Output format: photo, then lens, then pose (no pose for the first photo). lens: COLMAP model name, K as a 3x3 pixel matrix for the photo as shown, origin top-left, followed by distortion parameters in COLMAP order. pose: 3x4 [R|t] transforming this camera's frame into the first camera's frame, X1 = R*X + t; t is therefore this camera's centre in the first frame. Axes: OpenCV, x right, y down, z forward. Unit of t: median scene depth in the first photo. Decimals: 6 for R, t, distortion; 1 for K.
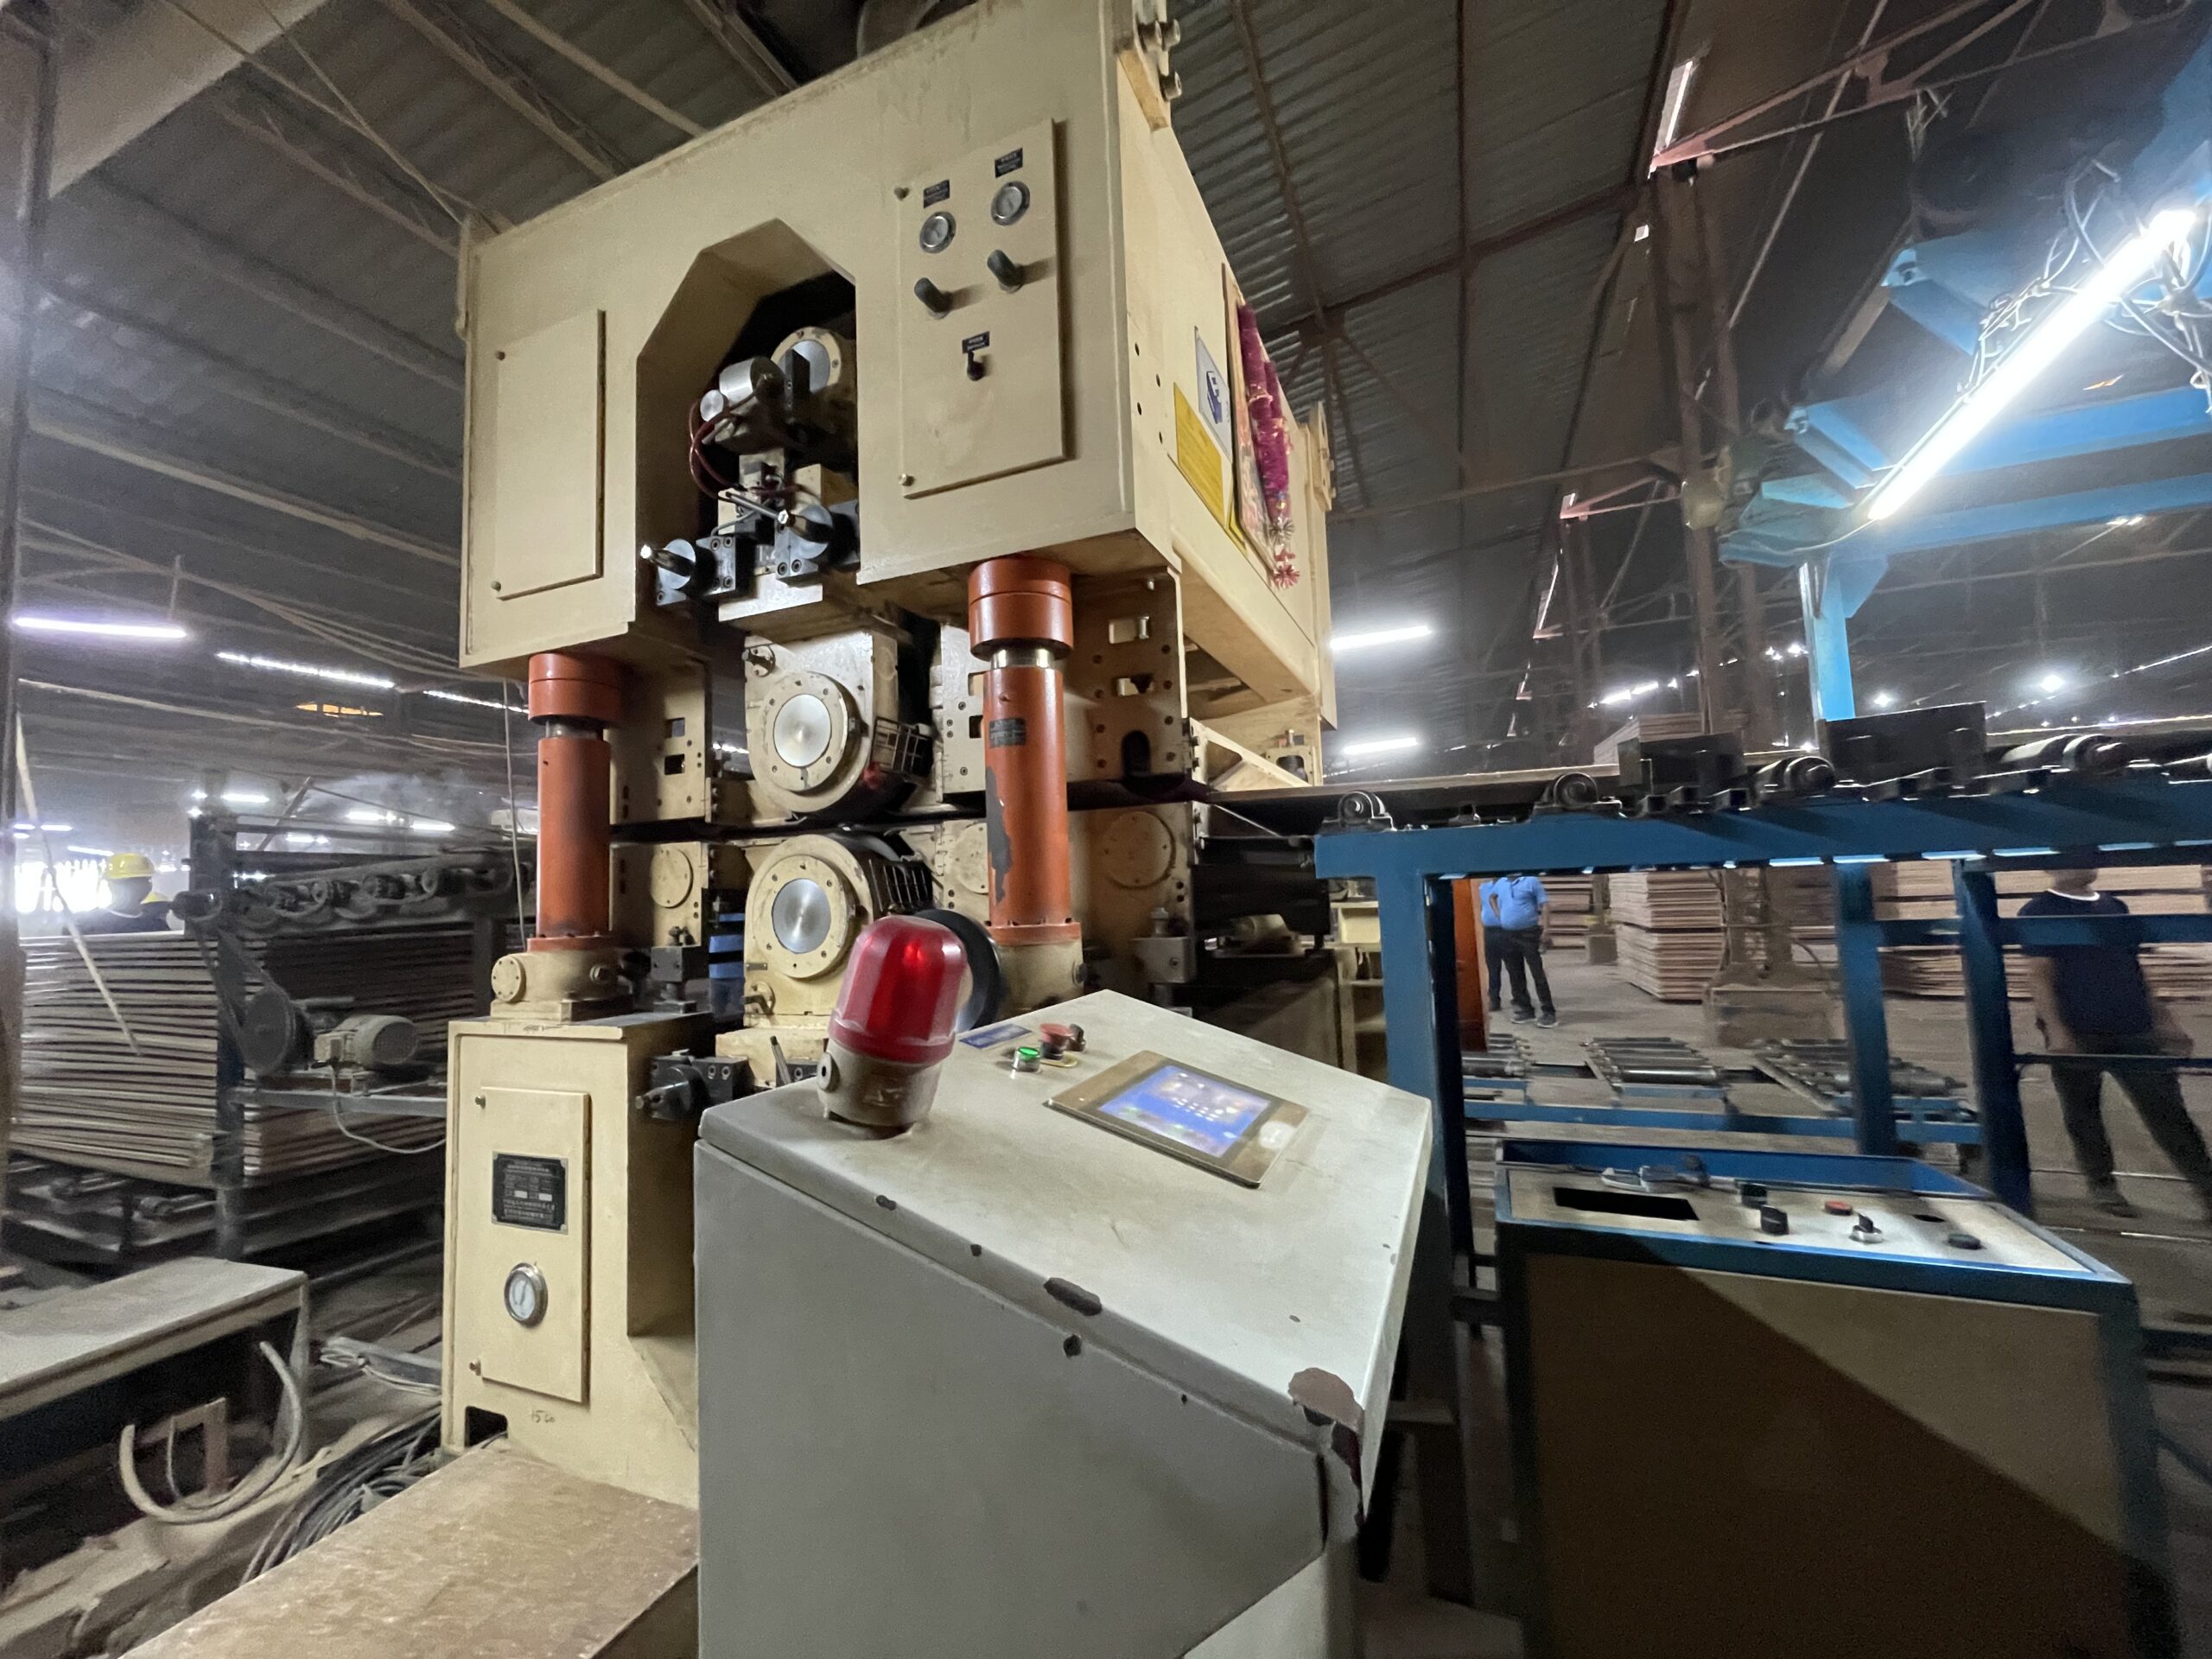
lens RADIAL K [[887.8, 0, 1107.2], [0, 887.8, 826.0], [0, 0, 1]] dist [-0.003385, 0.001033]
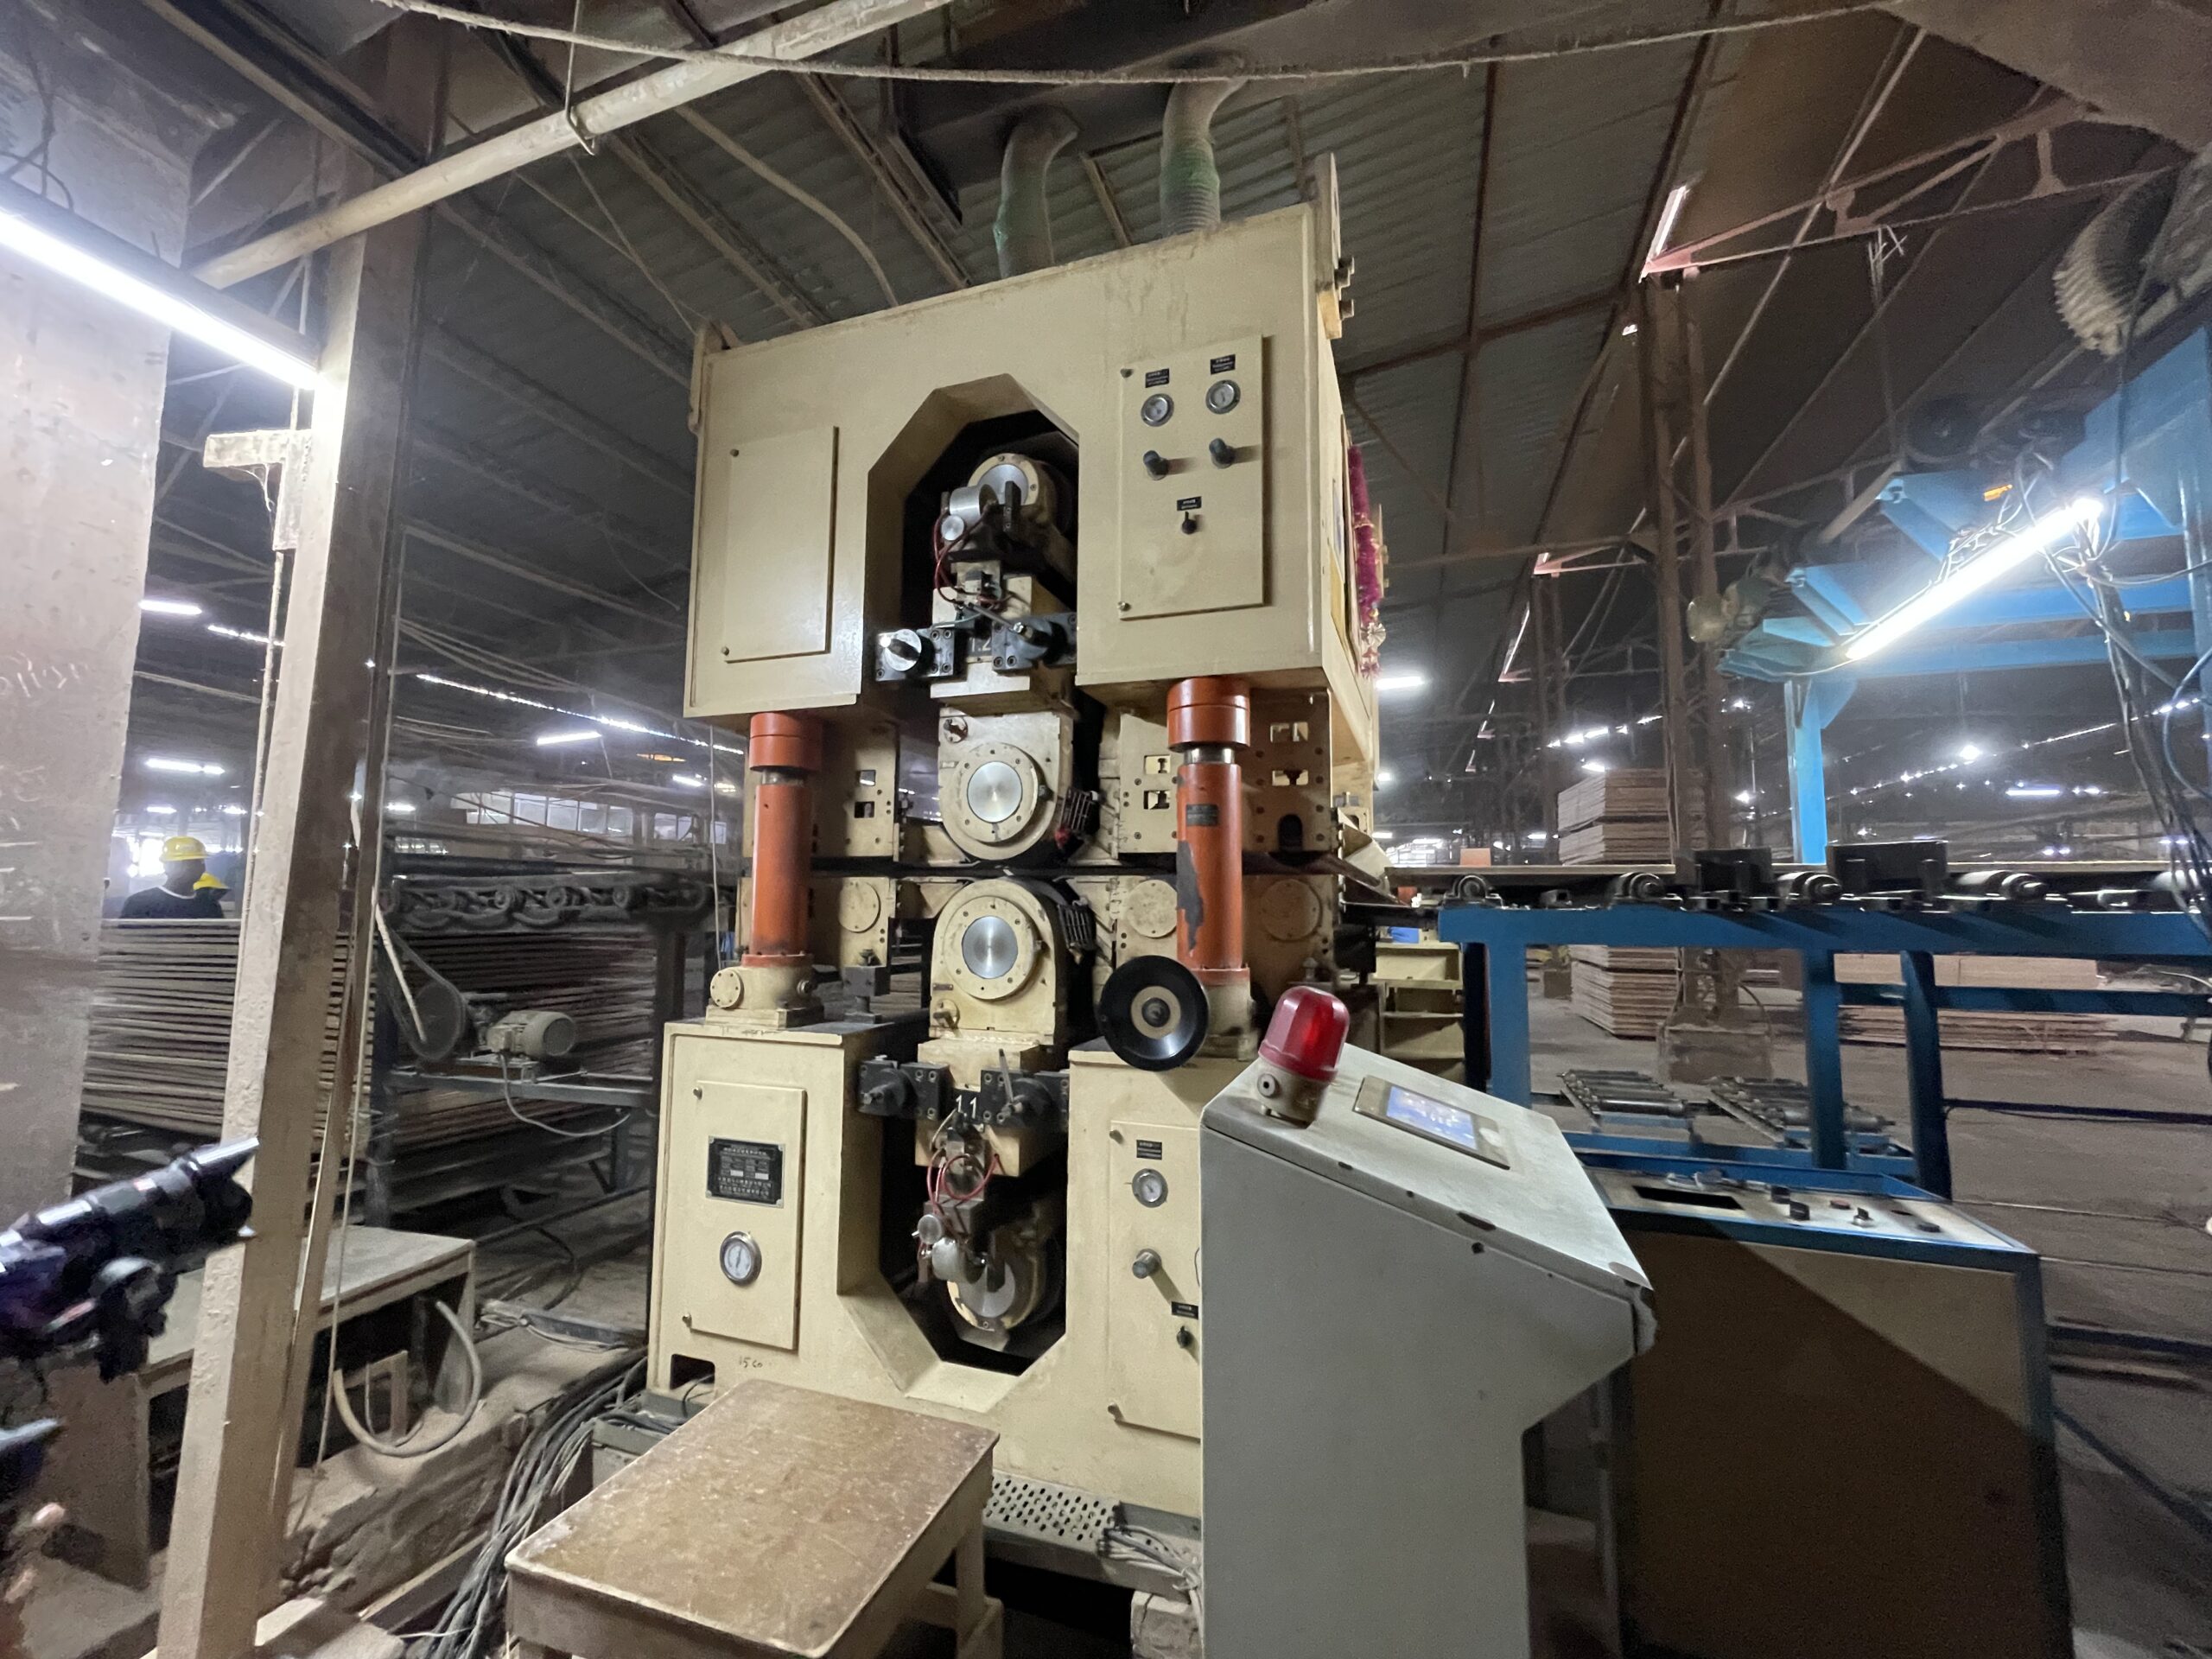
lens RADIAL K [[887.8, 0, 1106.6], [0, 887.8, 826.4], [0, 0, 1]] dist [-0.003385, 0.001033]
pose [[0.997538, 0.050314, 0.048849, -0.243936], [-0.049746, 0.998680, -0.012775, -0.052241], [-0.049428, 0.010313, 0.998724, -0.198826]]
